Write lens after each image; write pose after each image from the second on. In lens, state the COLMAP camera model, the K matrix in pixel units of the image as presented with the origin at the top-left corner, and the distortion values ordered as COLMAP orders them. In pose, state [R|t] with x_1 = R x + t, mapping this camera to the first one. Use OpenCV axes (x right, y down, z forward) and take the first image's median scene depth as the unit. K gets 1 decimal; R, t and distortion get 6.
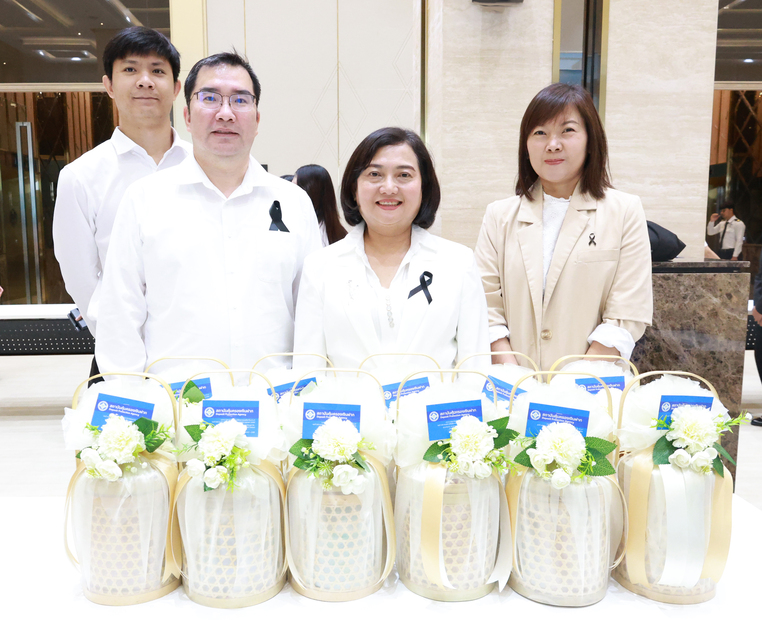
lens RADIAL K [[675.8, 0, 374.6], [0, 675.8, 312.8], [0, 0, 1]] dist [0.014009, 0.013918]
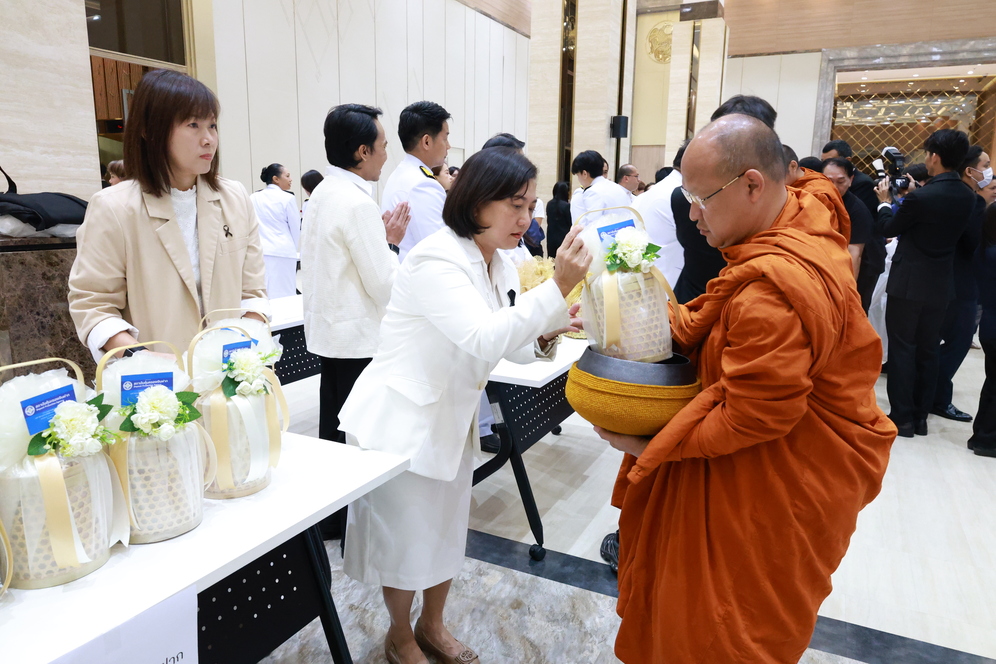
lens RADIAL K [[682.5, 0, 501.0], [0, 682.5, 331.0], [0, 0, 1]] dist [-0.014633, 0.008178]
pose [[0.483067, -0.160202, 0.860803, -0.421553], [0.091135, 0.986979, 0.132541, -0.030580], [-0.870828, 0.014423, 0.491377, -0.088707]]
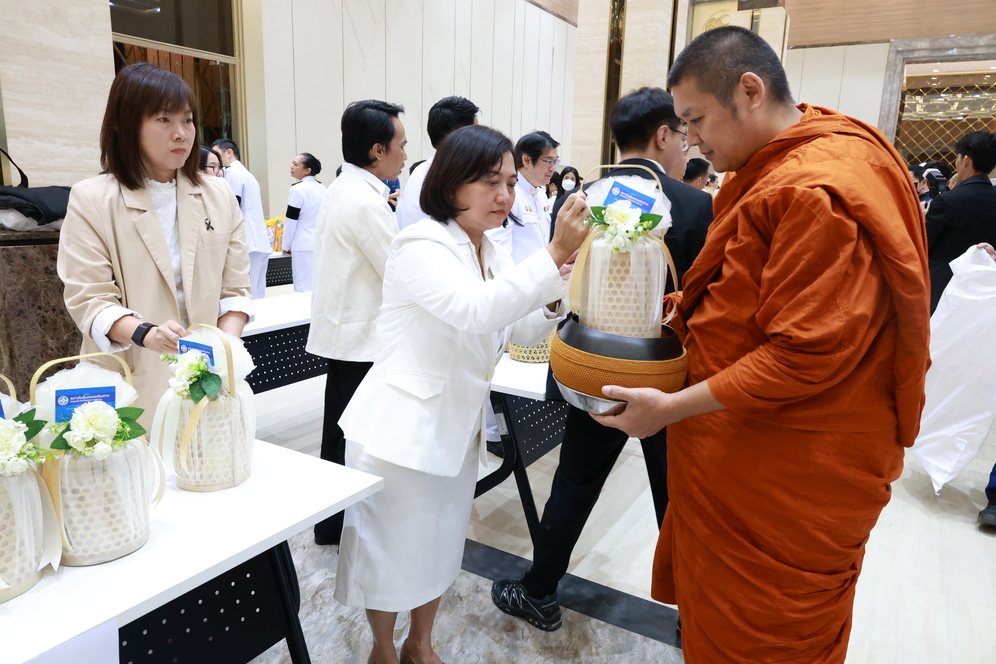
lens RADIAL K [[682.5, 0, 492.4], [0, 682.5, 332.0], [0, 0, 1]] dist [-0.014633, 0.008178]
pose [[0.555359, -0.154347, 0.817162, -0.244276], [0.070488, 0.987826, 0.138677, -0.055416], [-0.828618, -0.019415, 0.559477, -0.149074]]
